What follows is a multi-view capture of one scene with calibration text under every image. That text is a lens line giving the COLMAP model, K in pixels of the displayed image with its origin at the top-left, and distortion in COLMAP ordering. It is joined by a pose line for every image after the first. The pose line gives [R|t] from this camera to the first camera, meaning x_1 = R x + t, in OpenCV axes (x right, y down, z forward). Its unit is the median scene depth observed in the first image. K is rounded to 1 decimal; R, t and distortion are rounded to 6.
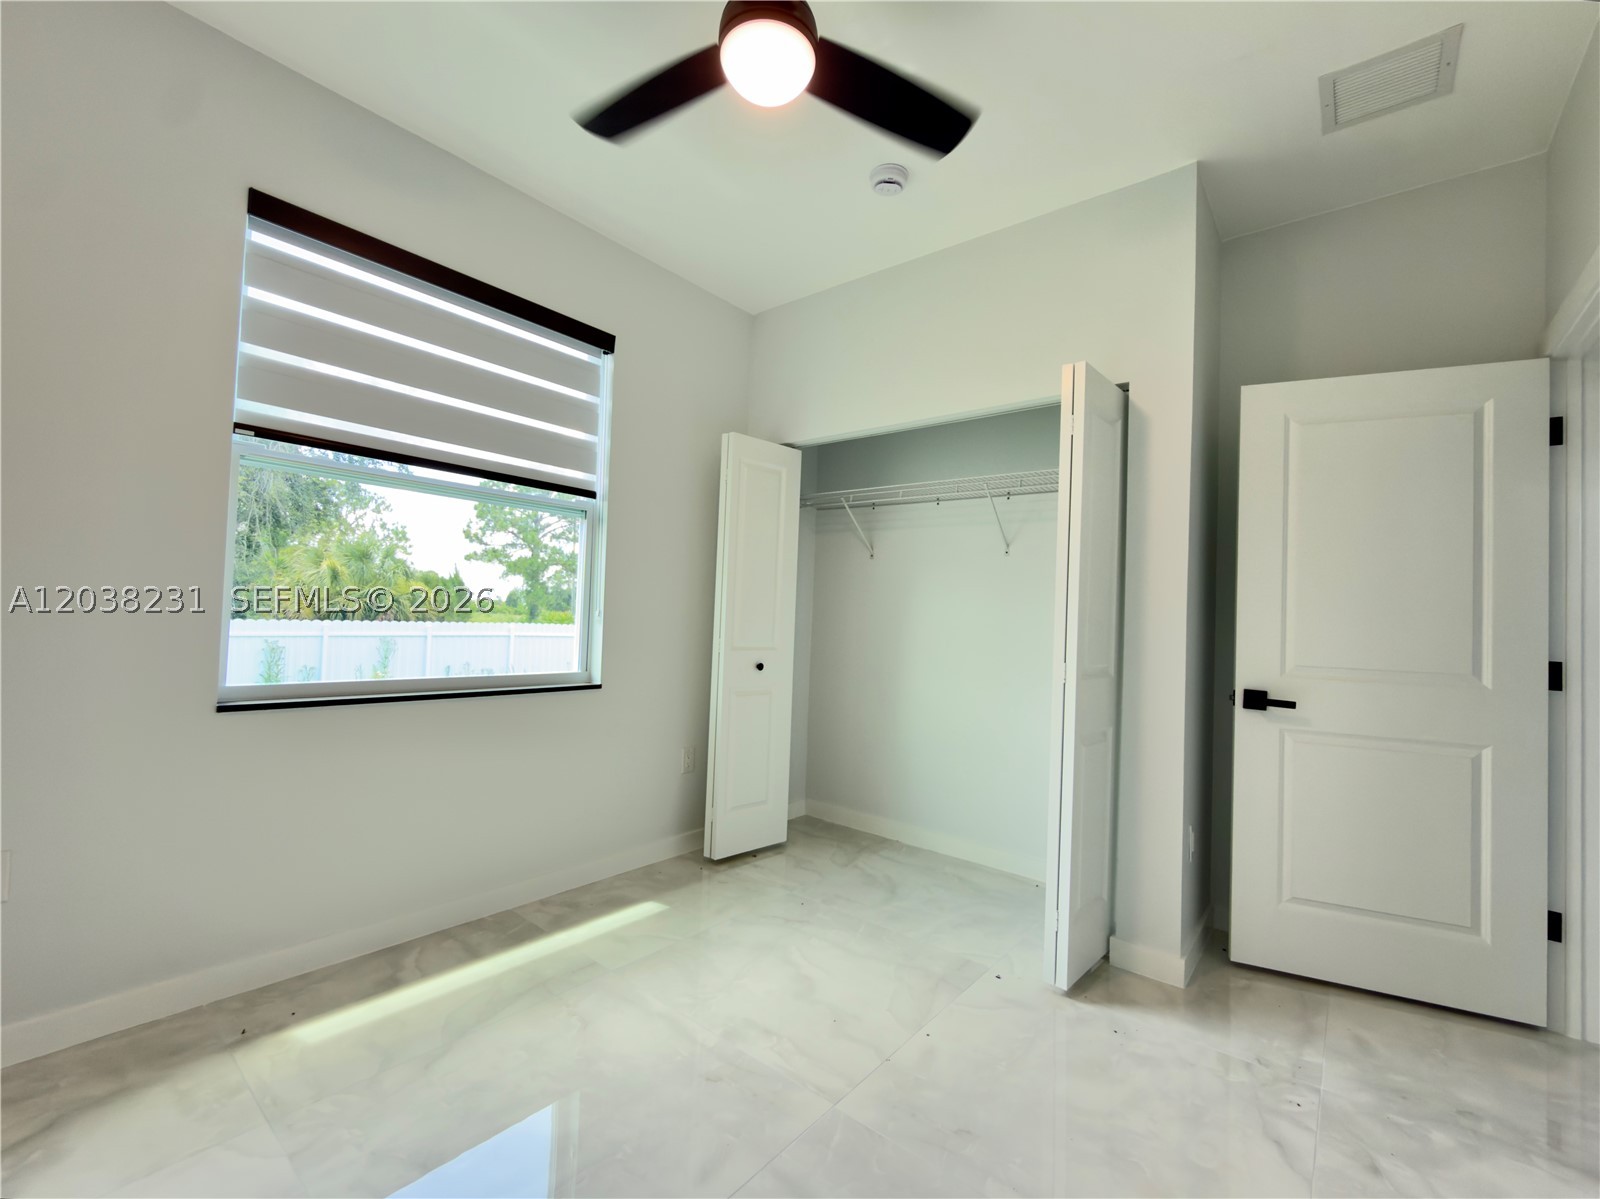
lens RADIAL K [[639.5, 0, 804.9], [0, 639.5, 596.6], [0, 0, 1]] dist [-0.001696, -0.000522]
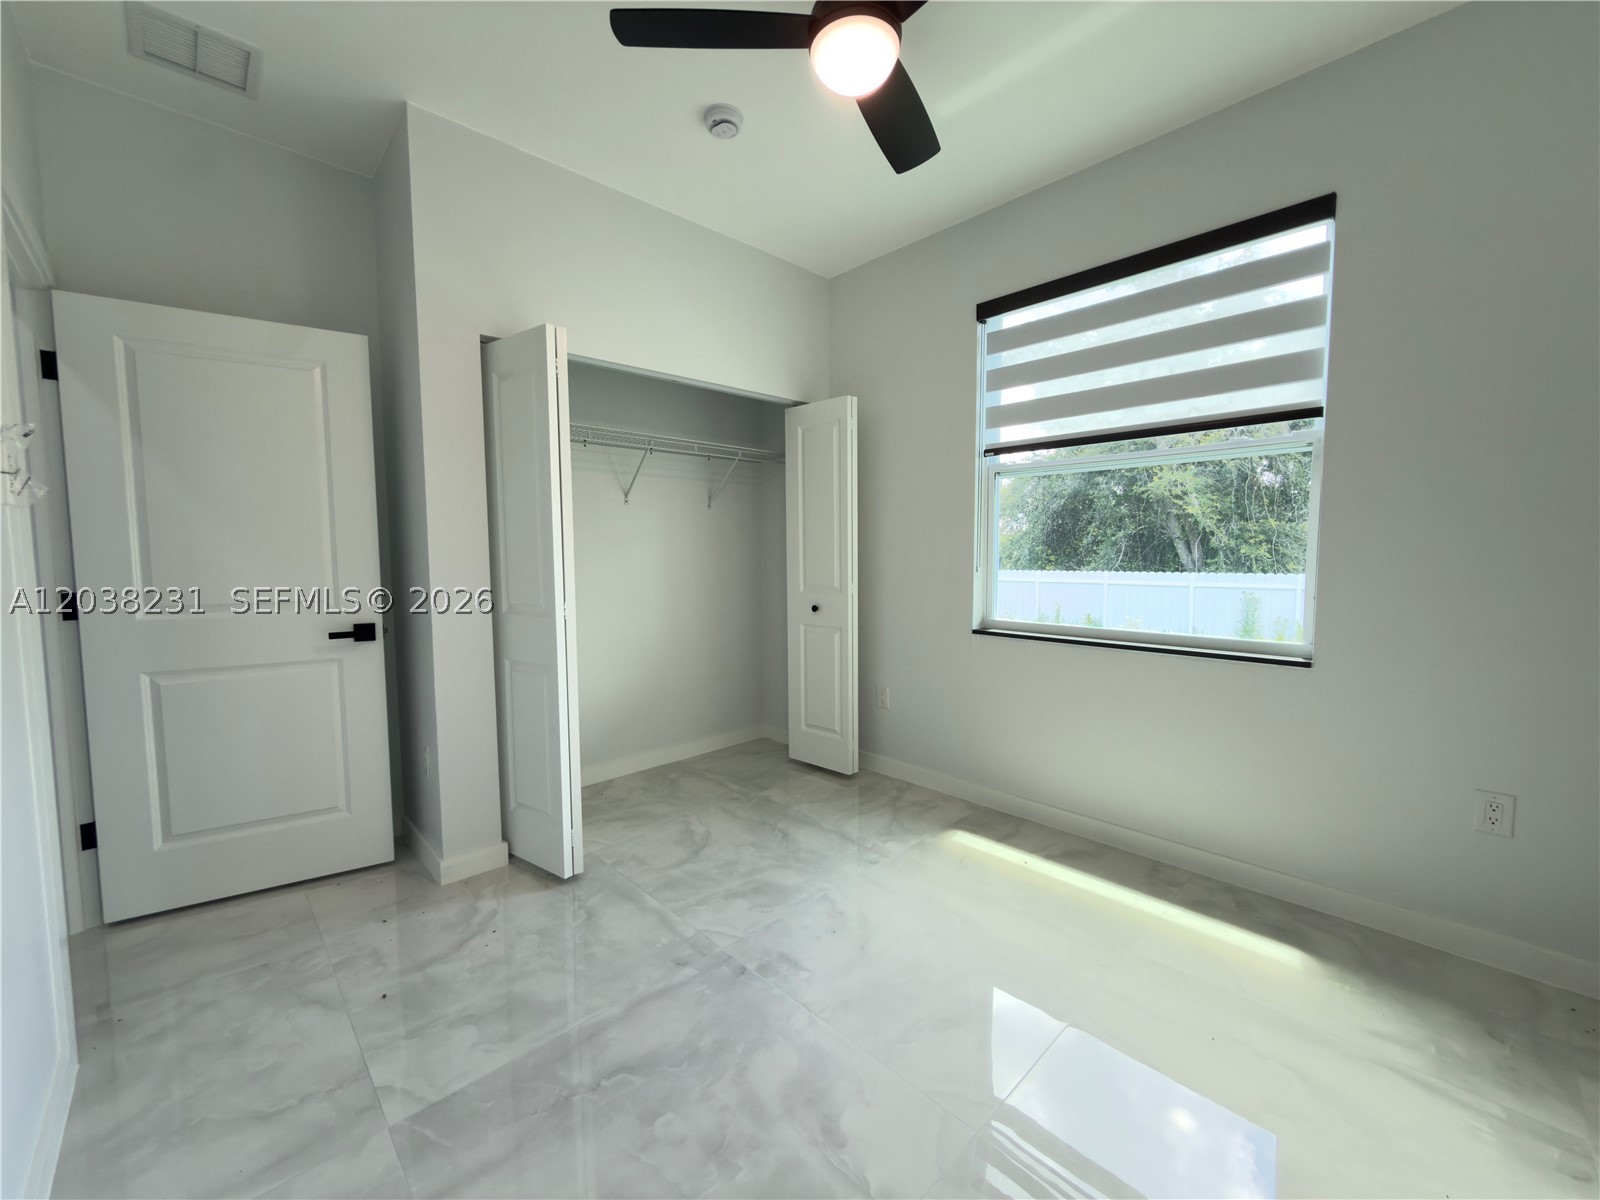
lens RADIAL K [[639.5, 0, 804.9], [0, 639.5, 597.1], [0, 0, 1]] dist [-0.001696, -0.000522]
pose [[-0.134822, 0.020914, -0.990649, 0.575330], [0.048571, 0.998715, 0.014474, 0.036363], [0.989679, -0.046166, -0.135664, 0.593397]]
